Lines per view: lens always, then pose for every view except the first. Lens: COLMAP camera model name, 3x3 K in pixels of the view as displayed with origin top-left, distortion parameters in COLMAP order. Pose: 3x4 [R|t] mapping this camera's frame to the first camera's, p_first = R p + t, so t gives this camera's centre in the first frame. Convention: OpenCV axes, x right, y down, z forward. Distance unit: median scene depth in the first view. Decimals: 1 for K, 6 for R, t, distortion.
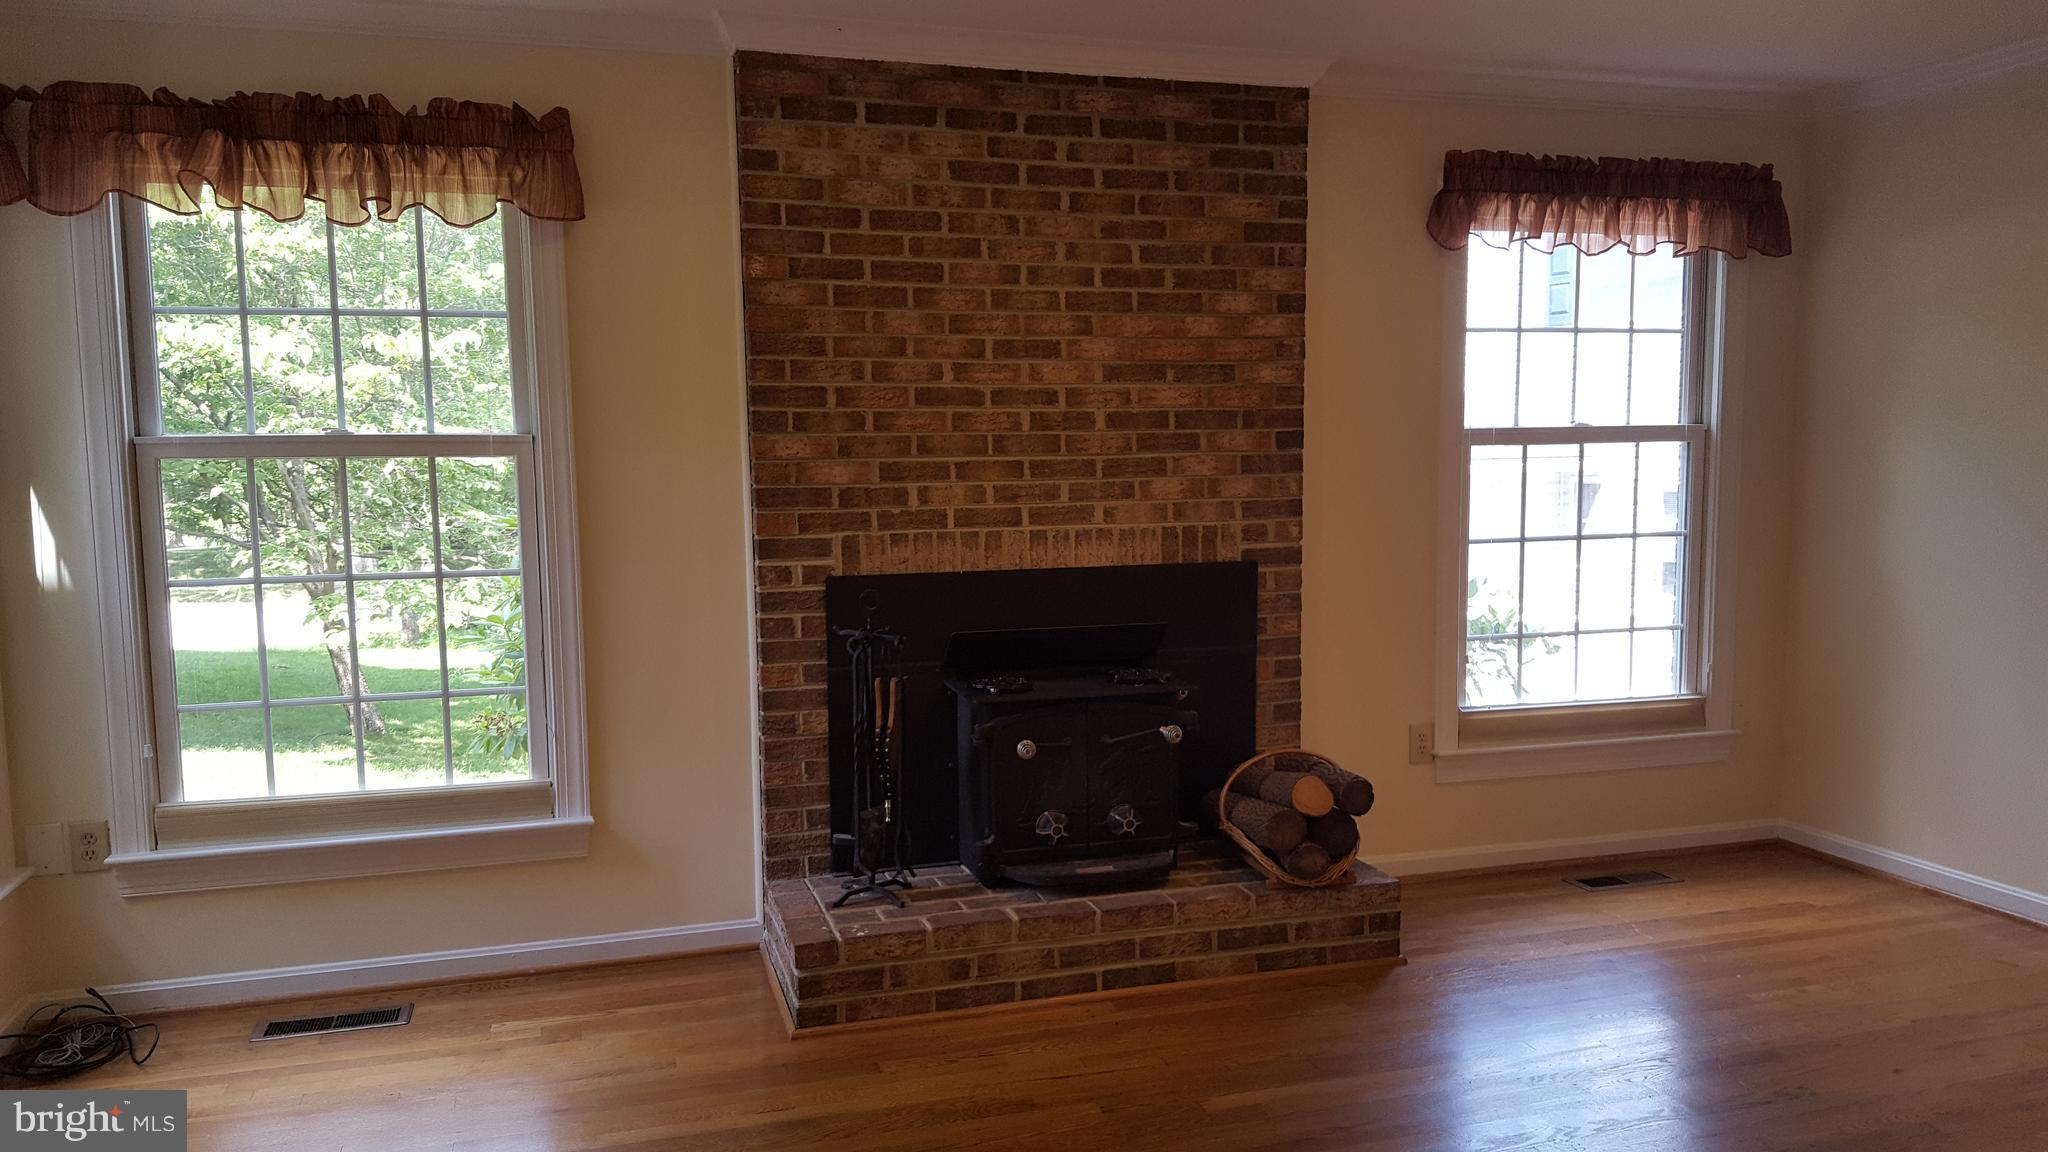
lens RADIAL K [[1475.1, 0, 1029.1], [0, 1475.1, 612.7], [0, 0, 1]] dist [0.138683, -0.248673]
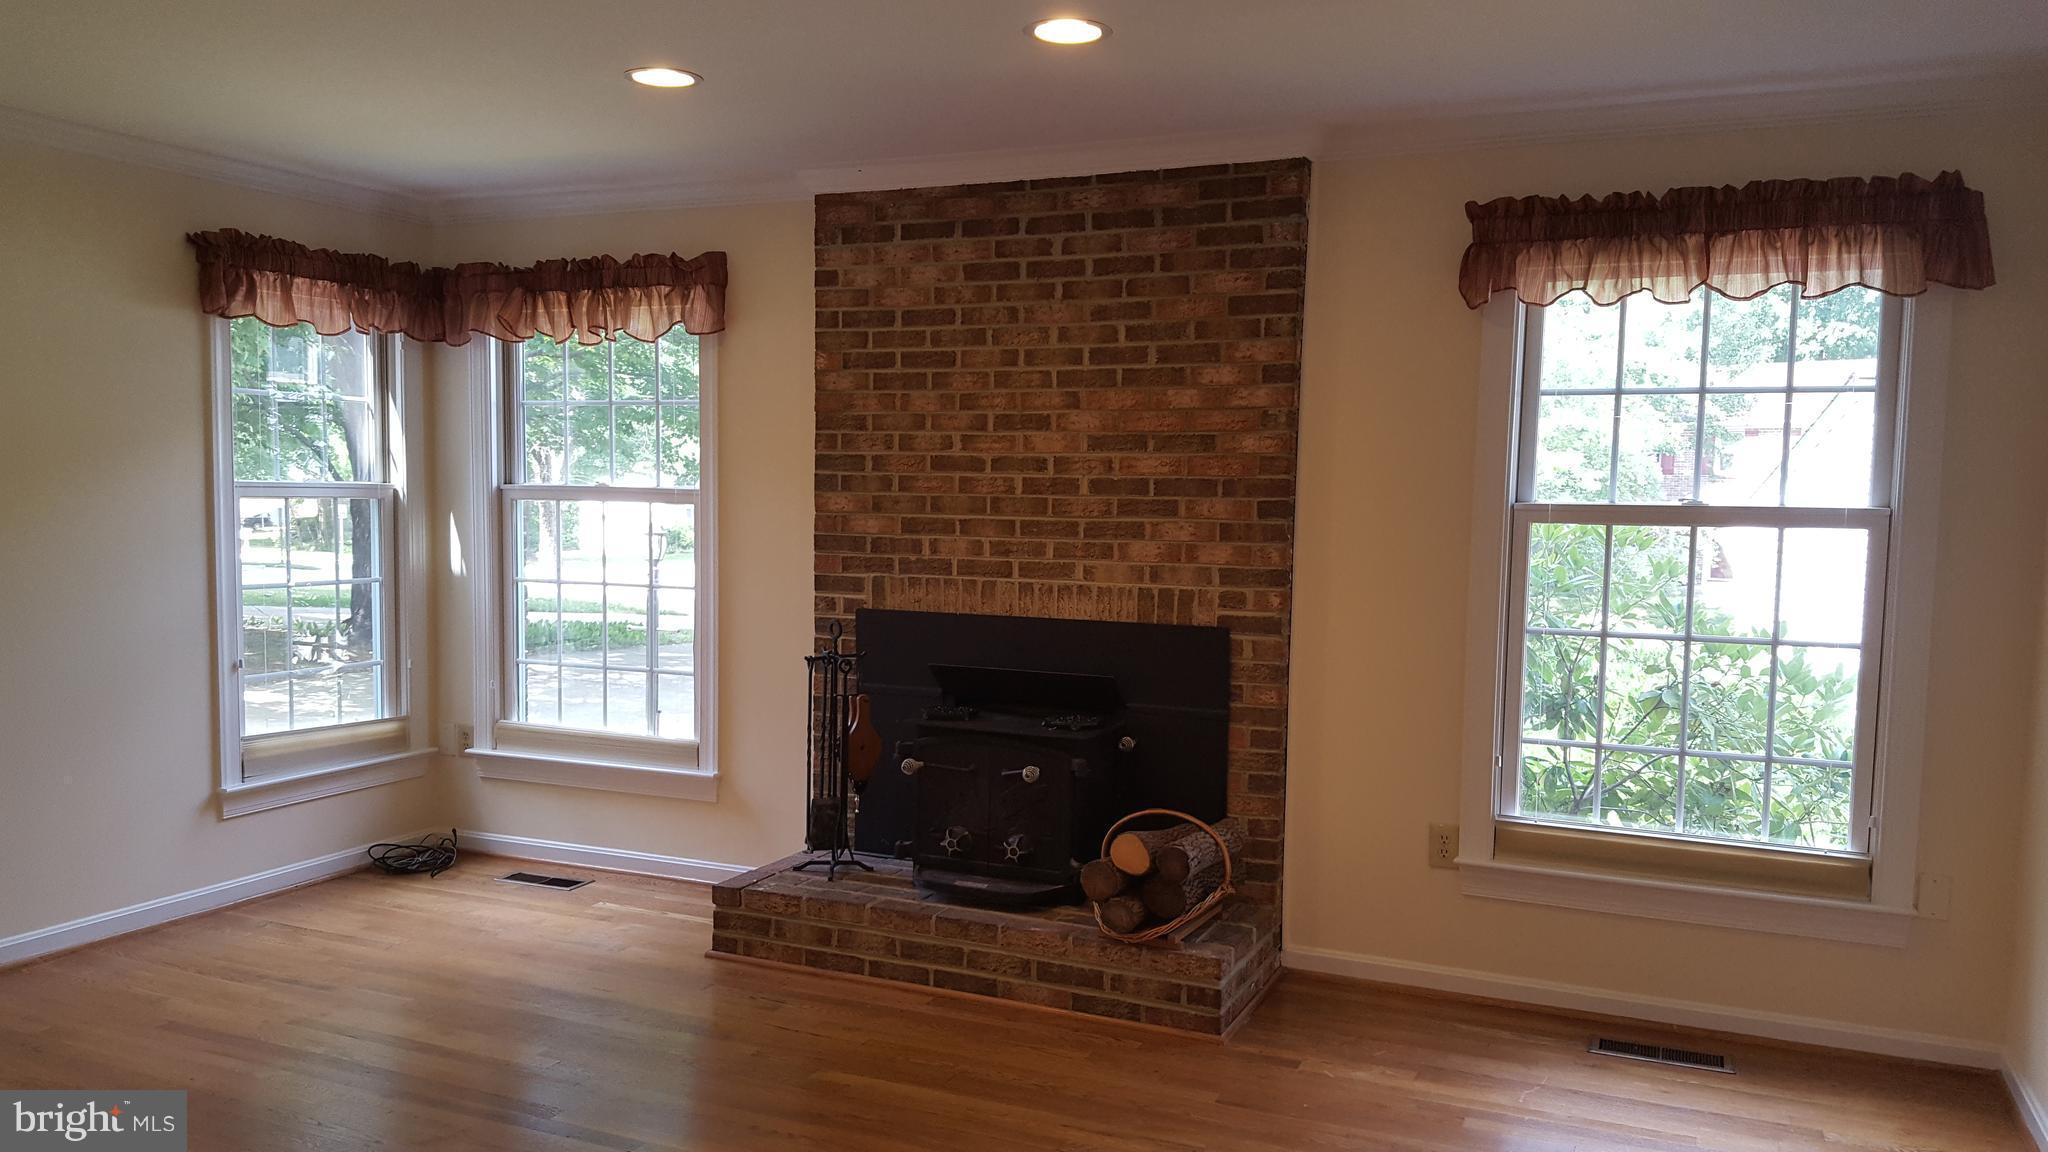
lens RADIAL K [[1426.6, 0, 1027.6], [0, 1426.6, 627.0], [0, 0, 1]] dist [0.125007, -0.207724]
pose [[0.763584, 0.080797, -0.640633, 0.721313], [-0.099571, 0.995007, 0.006810, -0.030432], [0.637985, 0.058589, 0.767817, 0.174462]]
